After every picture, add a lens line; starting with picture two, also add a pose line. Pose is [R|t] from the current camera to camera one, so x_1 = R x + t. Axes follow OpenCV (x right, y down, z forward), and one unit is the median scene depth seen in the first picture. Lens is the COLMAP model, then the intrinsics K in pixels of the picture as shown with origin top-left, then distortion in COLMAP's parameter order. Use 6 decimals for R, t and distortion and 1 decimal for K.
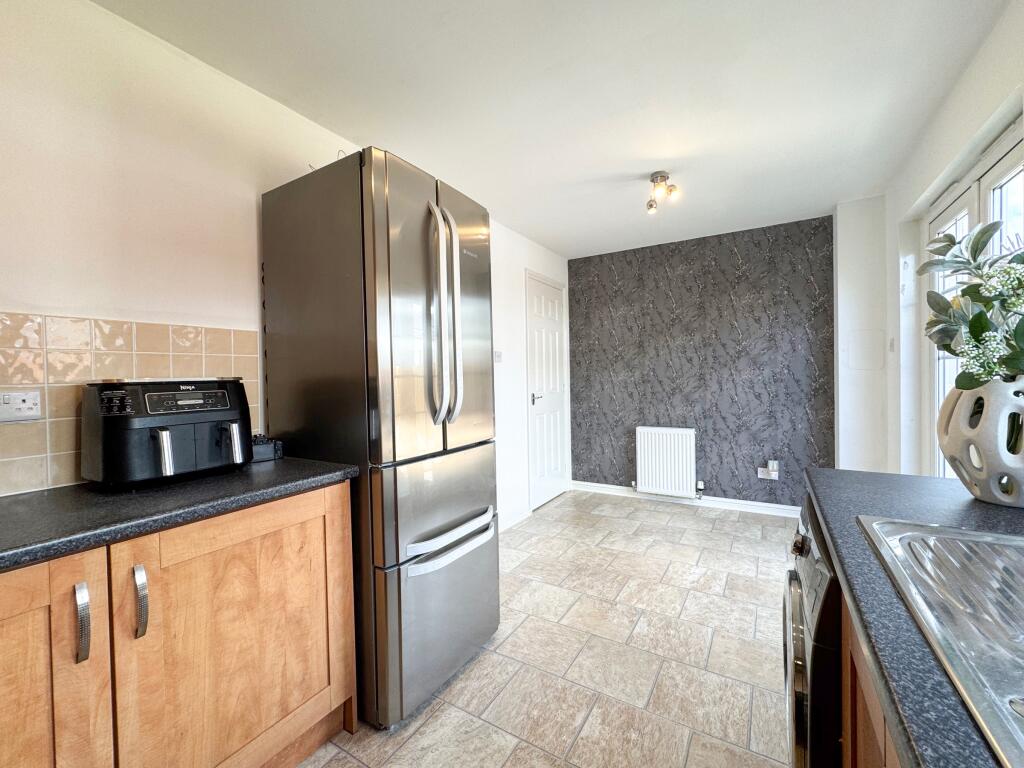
lens RADIAL K [[429.9, 0, 510.7], [0, 429.9, 382.4], [0, 0, 1]] dist [-0.000328, 0.000000]
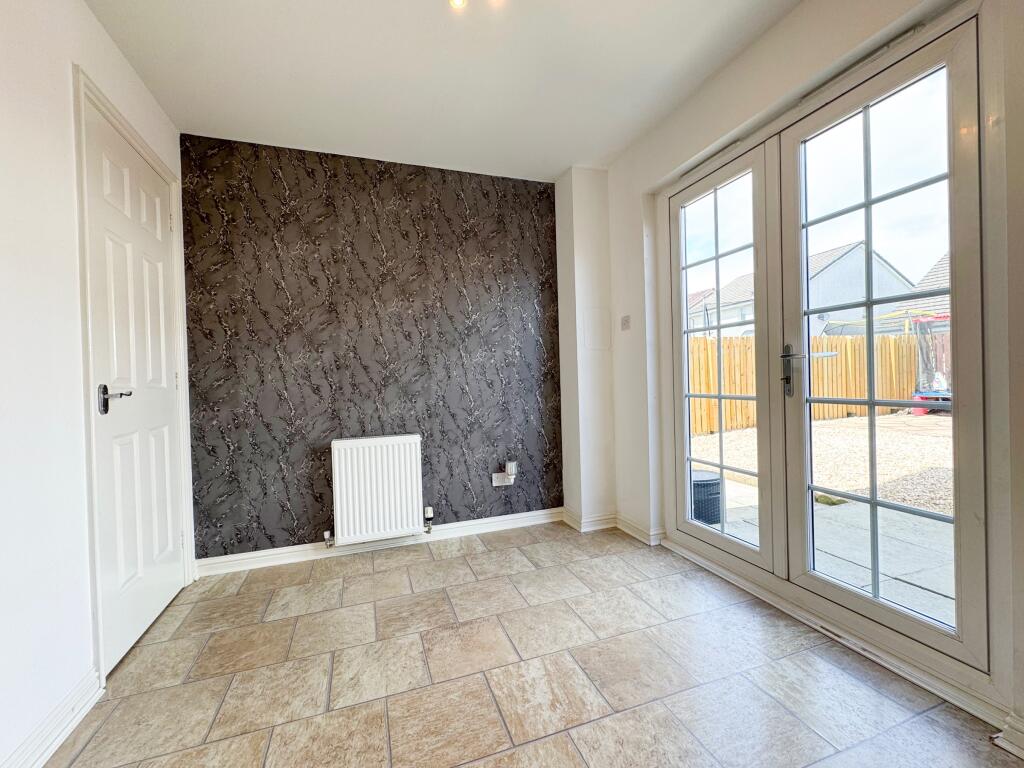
lens RADIAL K [[429.9, 0, 512.5], [0, 429.9, 382.2], [0, 0, 1]] dist [-0.000328, 0.000000]
pose [[0.635107, -0.006083, 0.772401, -0.015925], [0.030748, 0.999375, -0.017413, 0.041276], [-0.771812, 0.034809, 0.634897, 0.434889]]
